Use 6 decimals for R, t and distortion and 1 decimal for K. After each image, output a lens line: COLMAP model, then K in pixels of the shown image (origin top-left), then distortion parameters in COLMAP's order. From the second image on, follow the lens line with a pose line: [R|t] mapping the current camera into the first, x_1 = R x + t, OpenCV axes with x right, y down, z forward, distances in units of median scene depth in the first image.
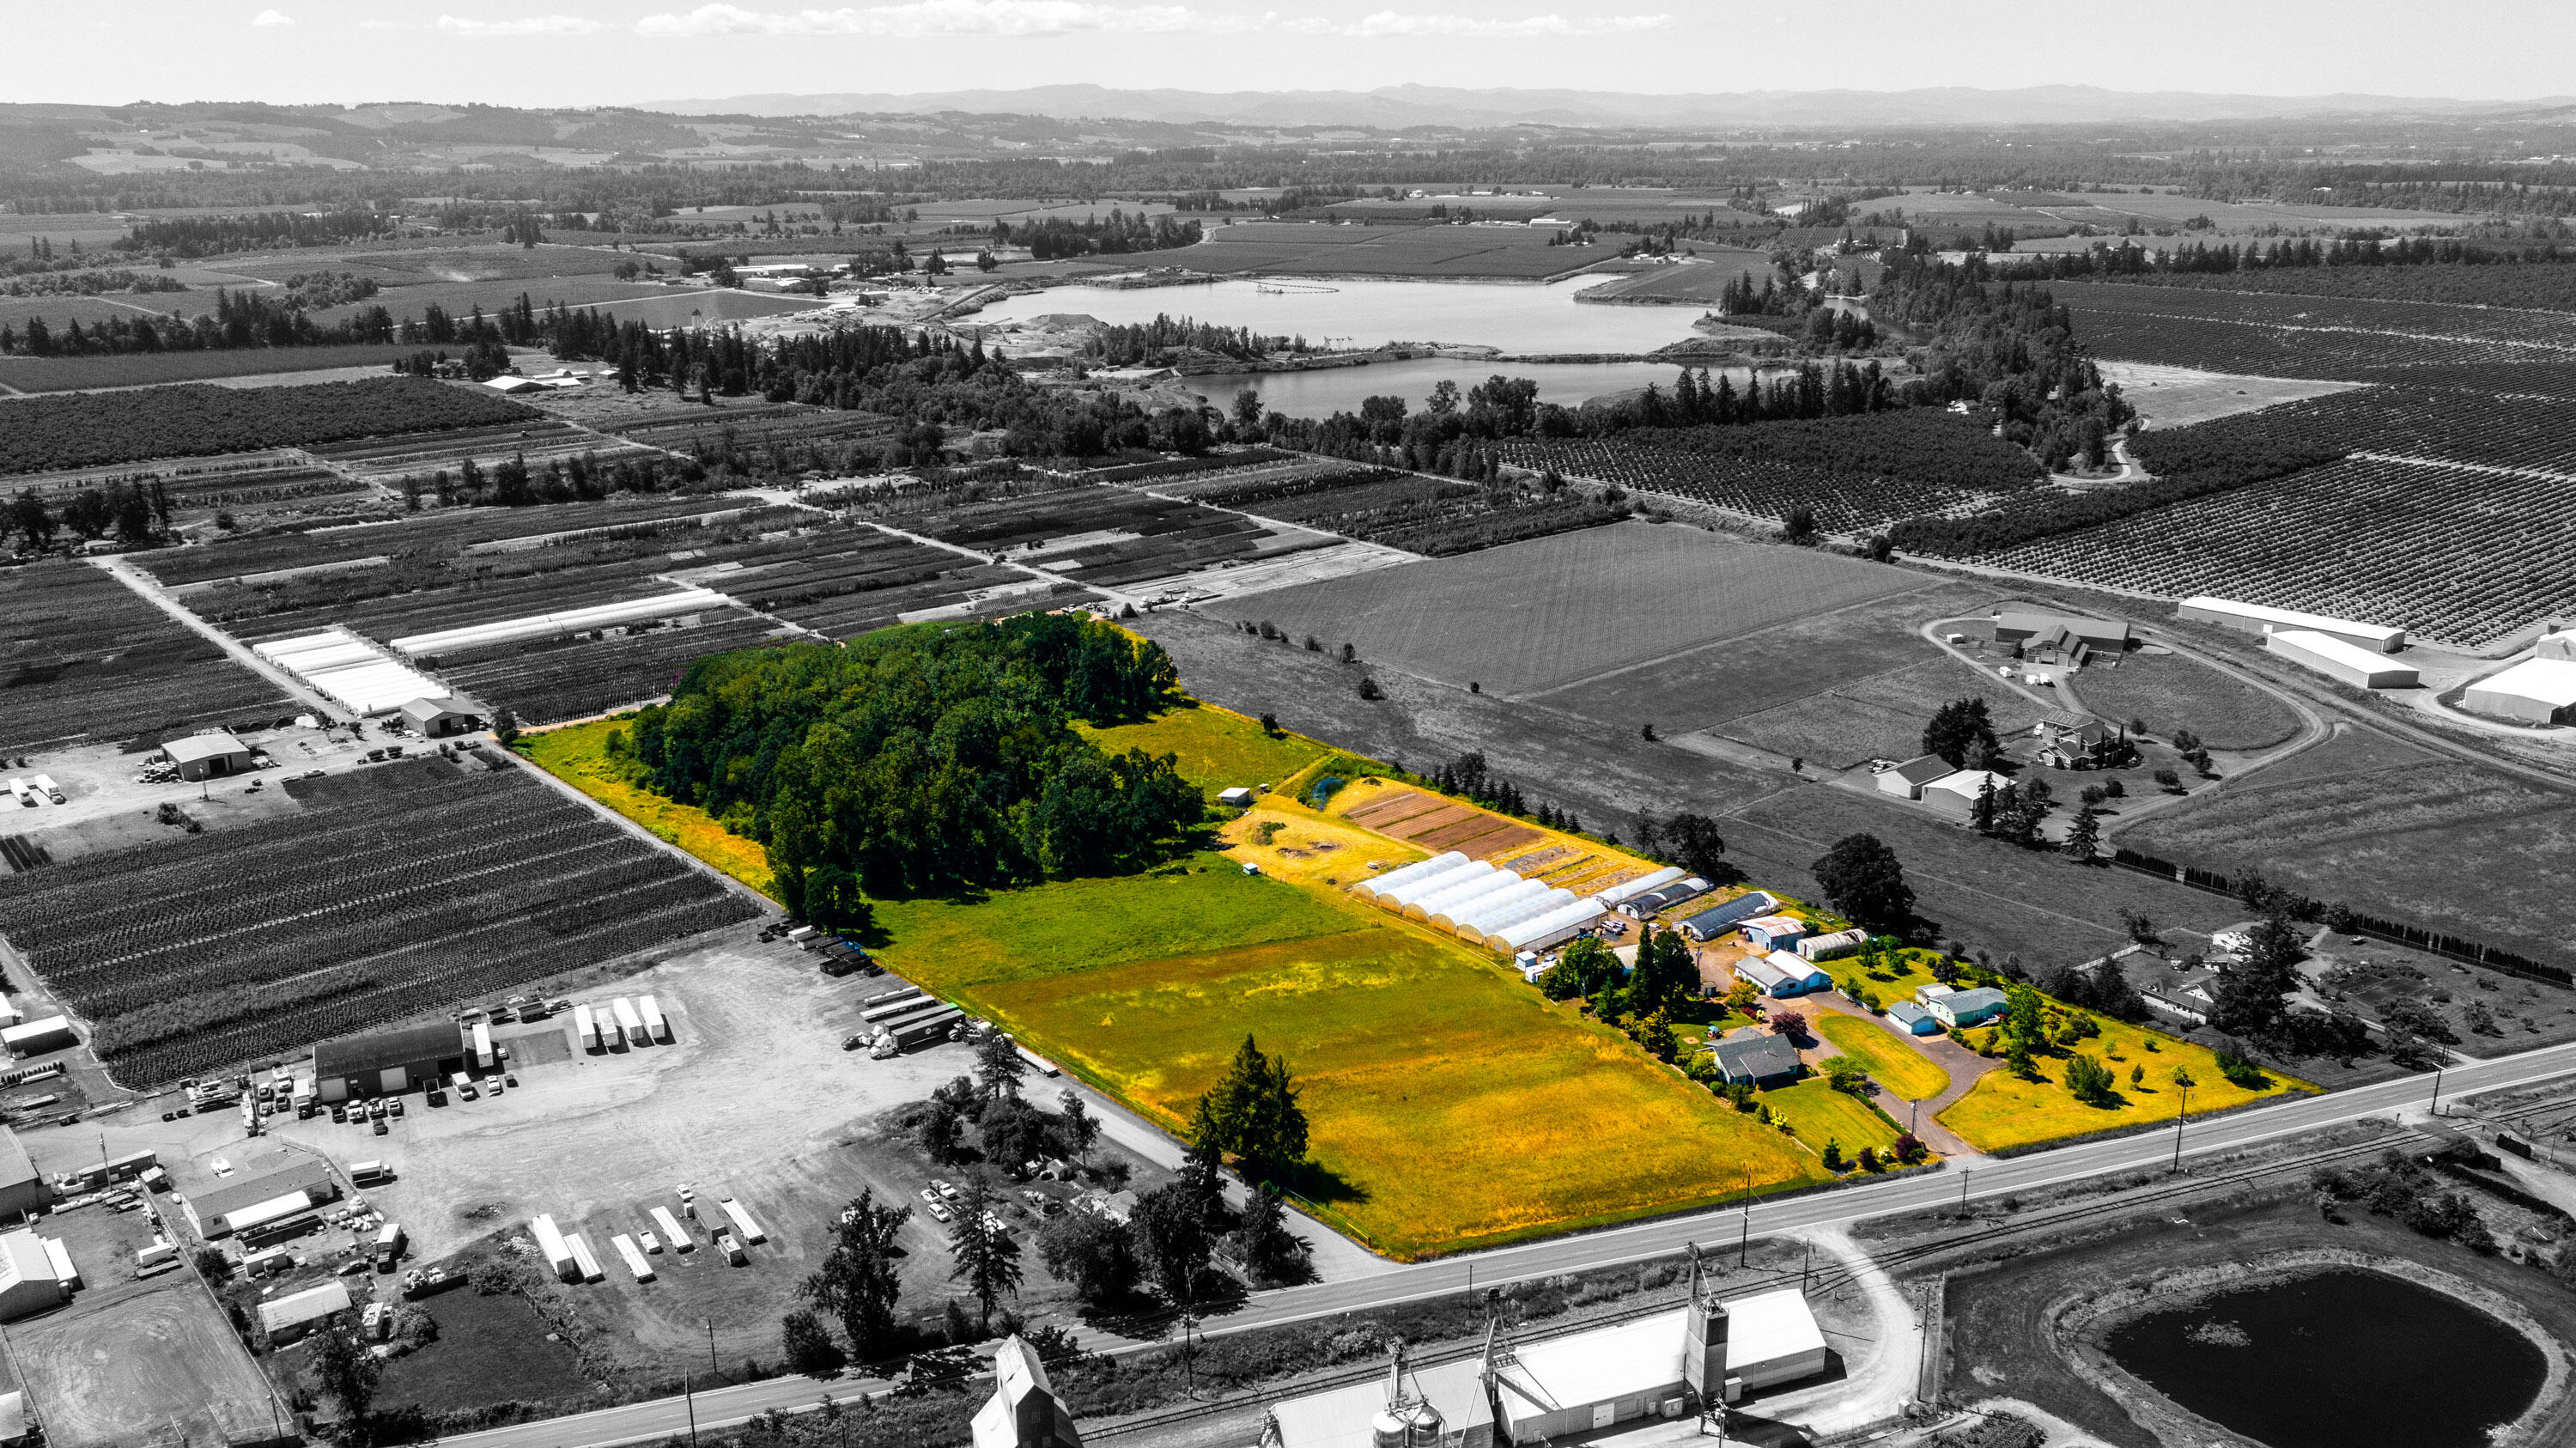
lens RADIAL K [[2046.2, 0, 1288.0], [0, 2046.2, 724.0], [0, 0, 1]] dist [-0.006174, 0.011310]
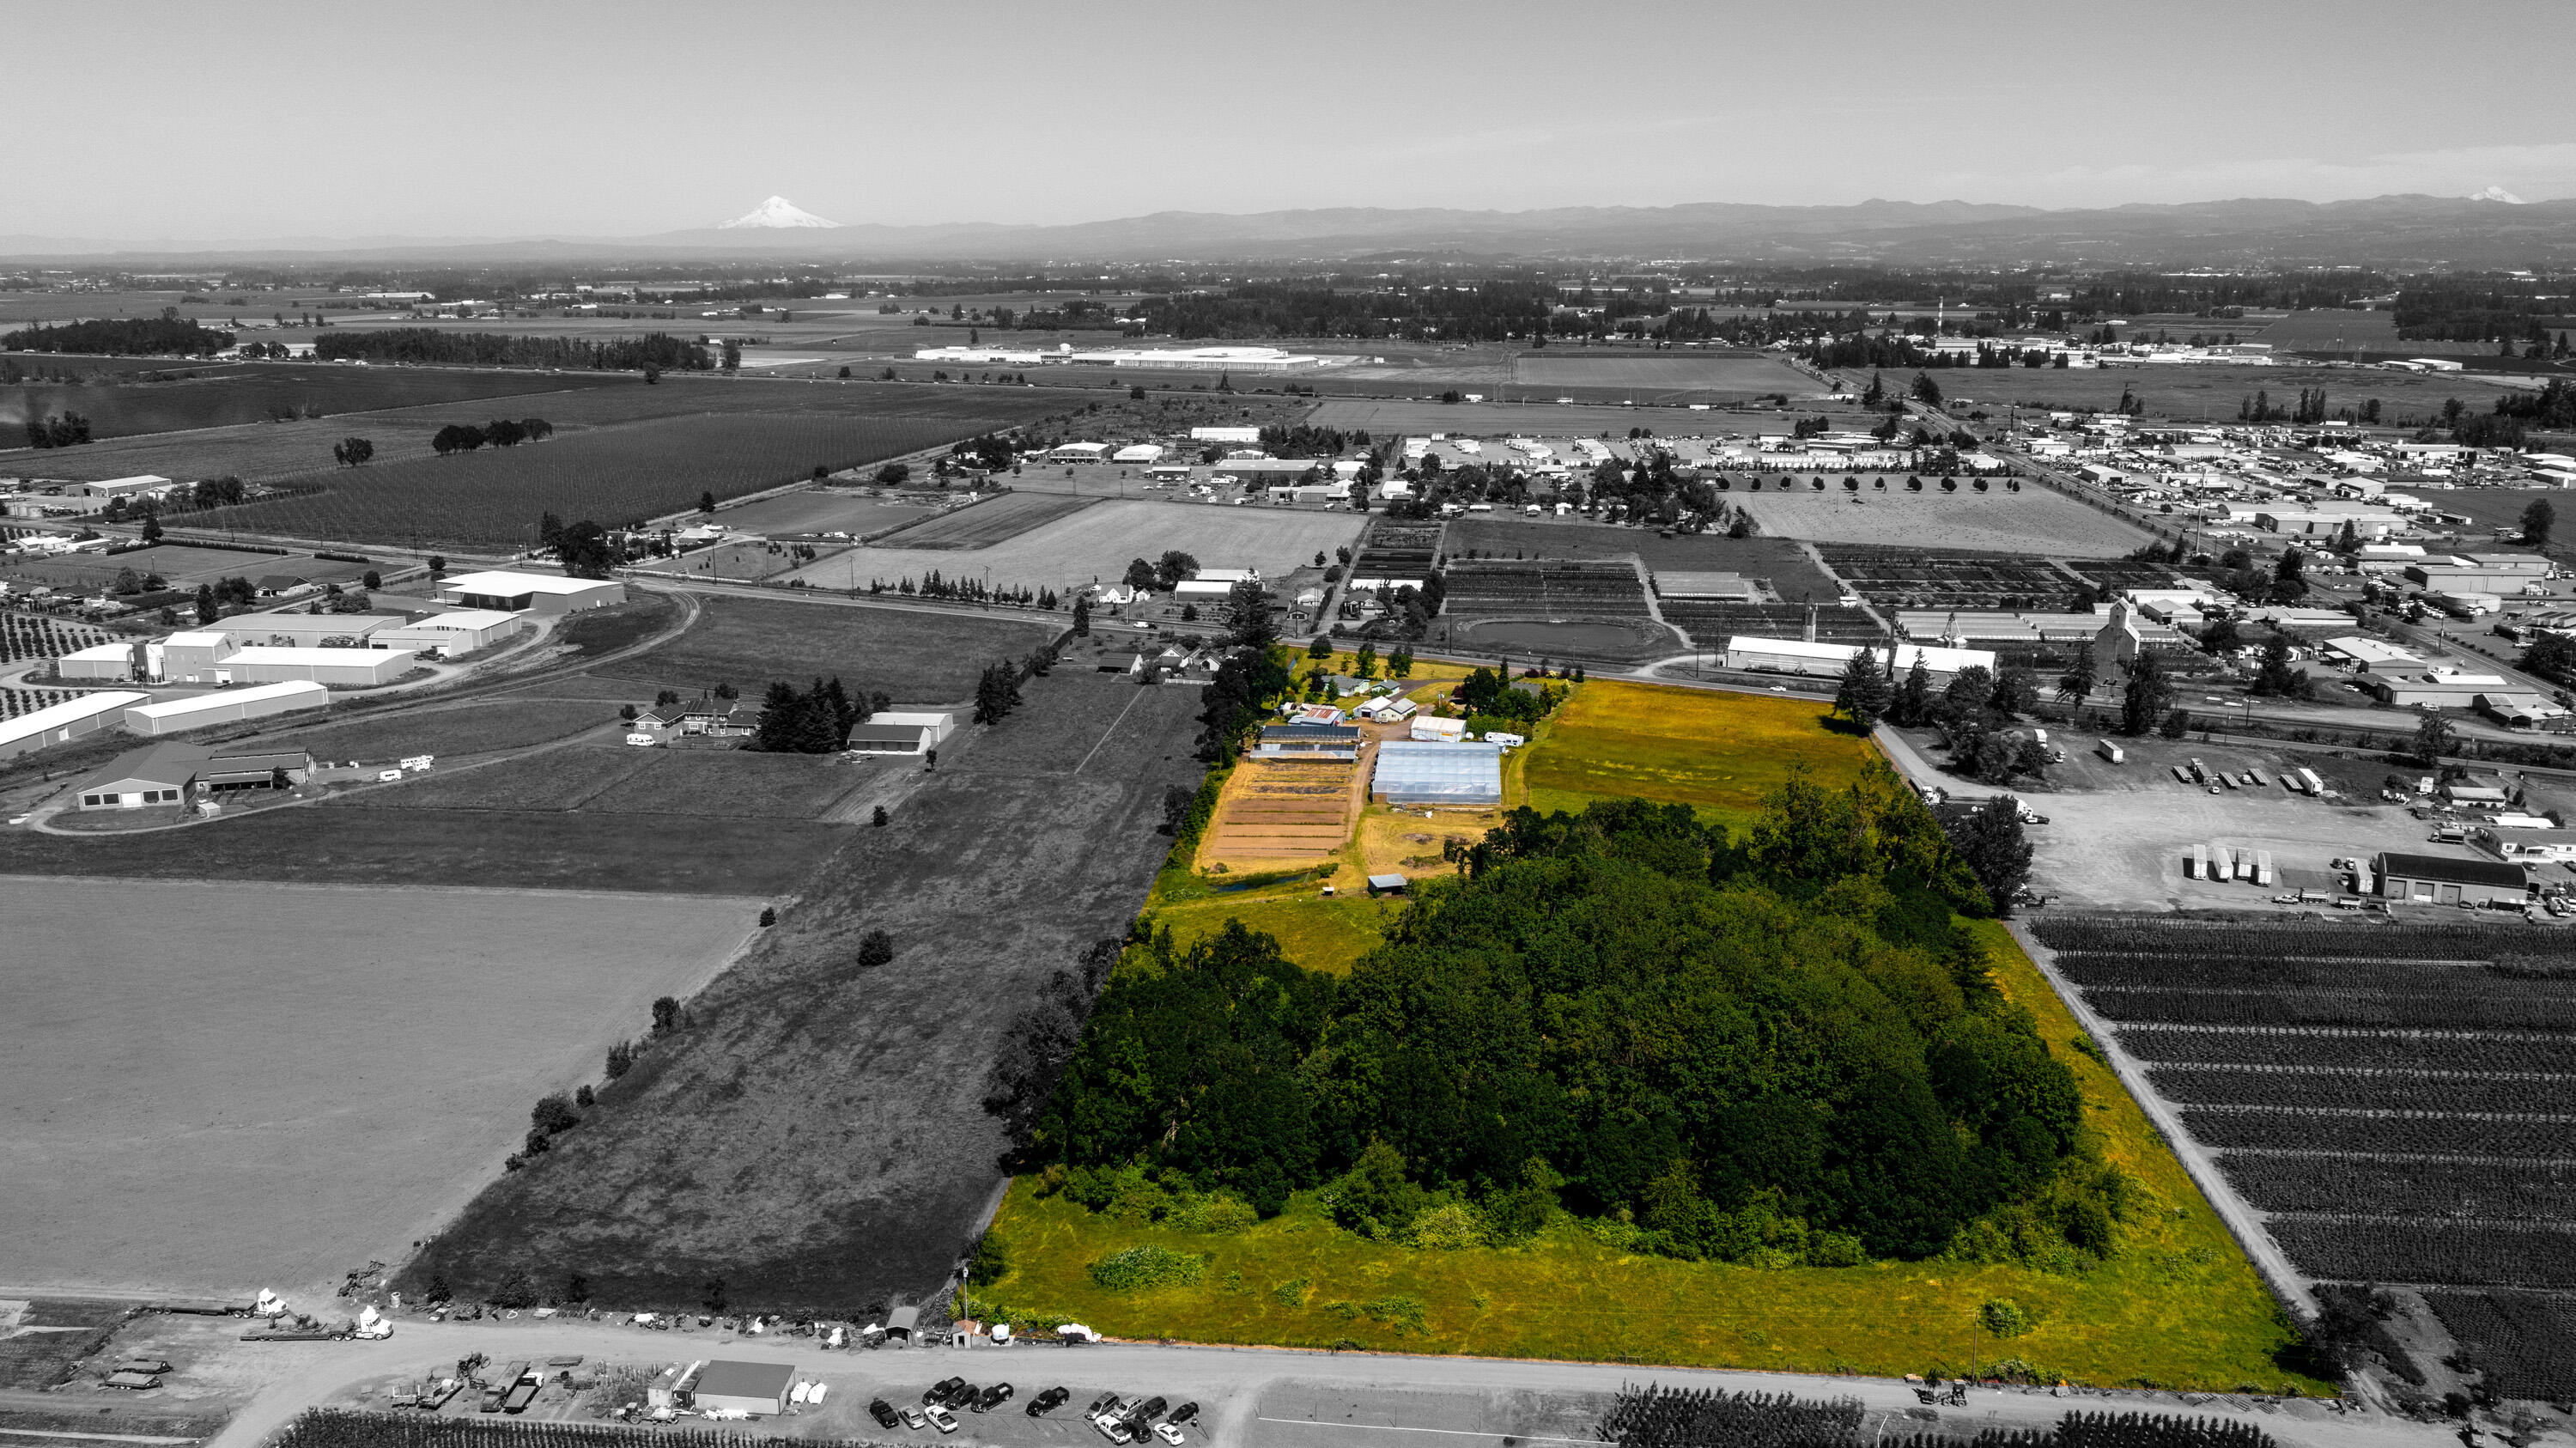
lens RADIAL K [[2046.2, 0, 1288.0], [0, 2046.2, 724.0], [0, 0, 1]] dist [-0.006174, 0.011310]
pose [[-0.684448, -0.157939, 0.711748, -0.528921], [0.214579, 0.889371, 0.403702, -0.331961], [-0.696768, 0.429039, -0.574838, 1.376117]]
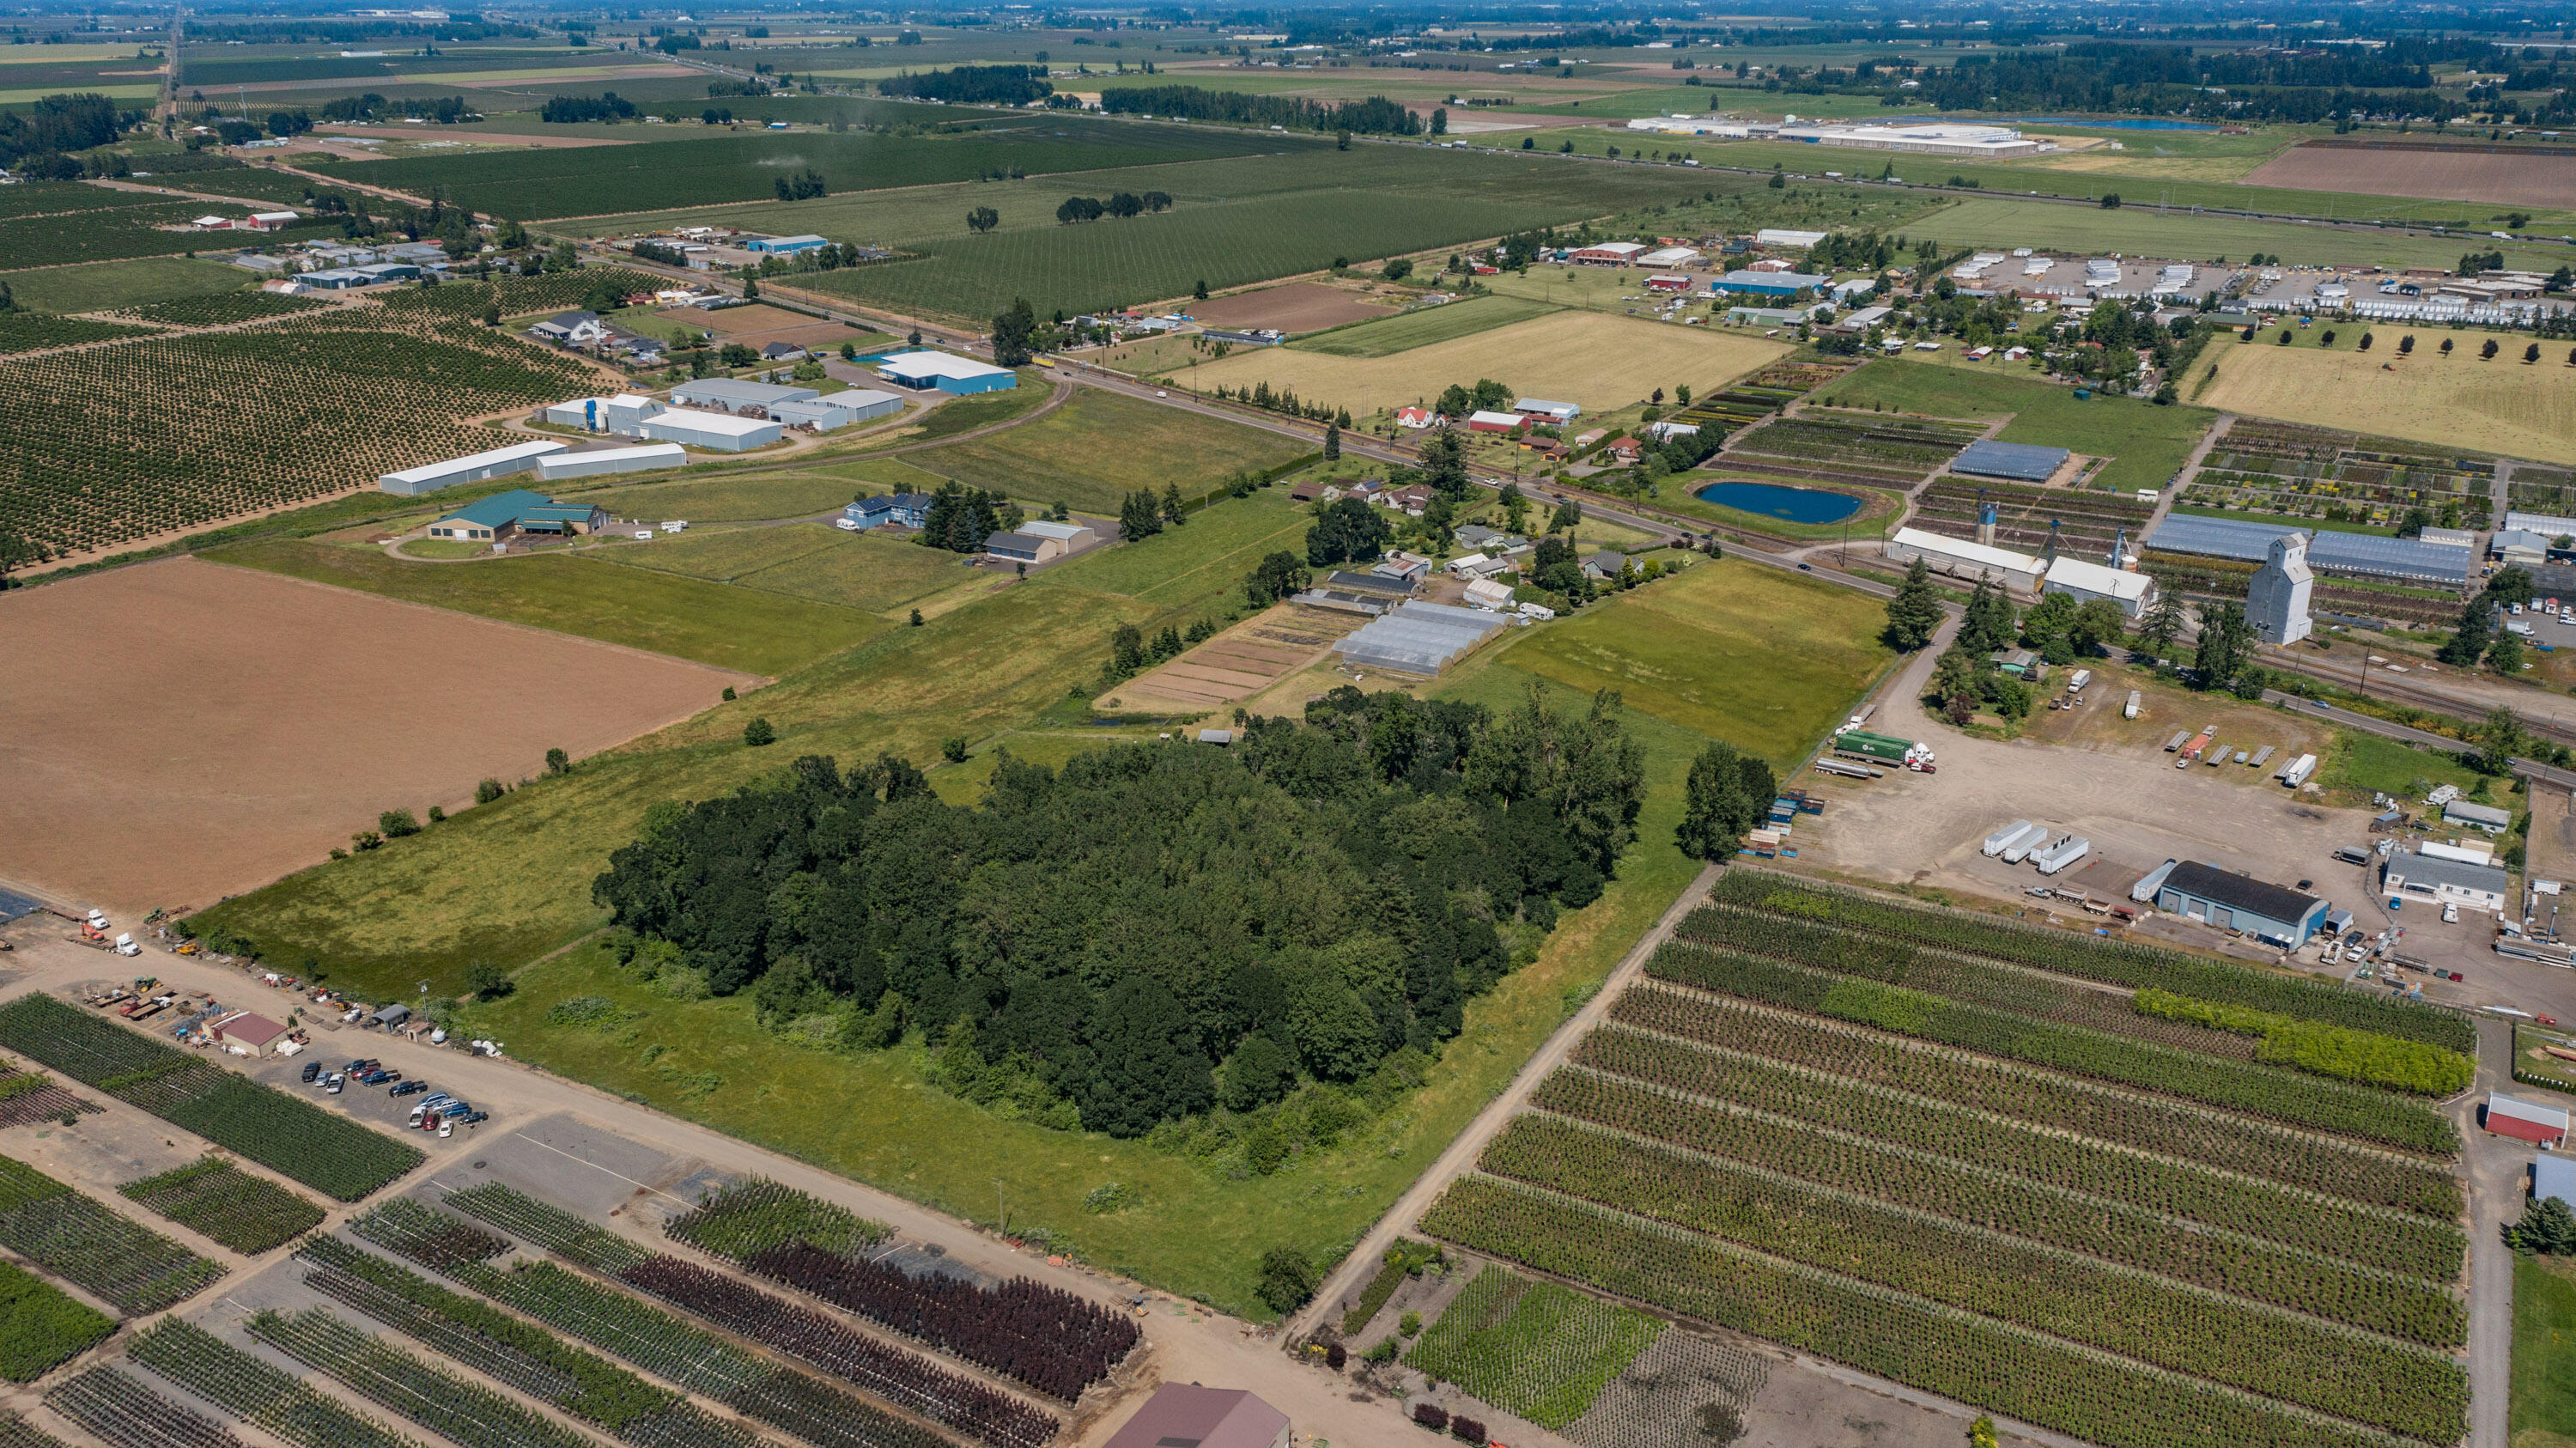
lens RADIAL K [[2046.2, 0, 1288.0], [0, 2046.2, 724.0], [0, 0, 1]] dist [-0.006174, 0.011310]
pose [[-0.325415, -0.317292, 0.890747, -0.782391], [0.272721, 0.870494, 0.409711, -0.307868], [-0.905388, 0.376252, -0.196740, 1.077120]]
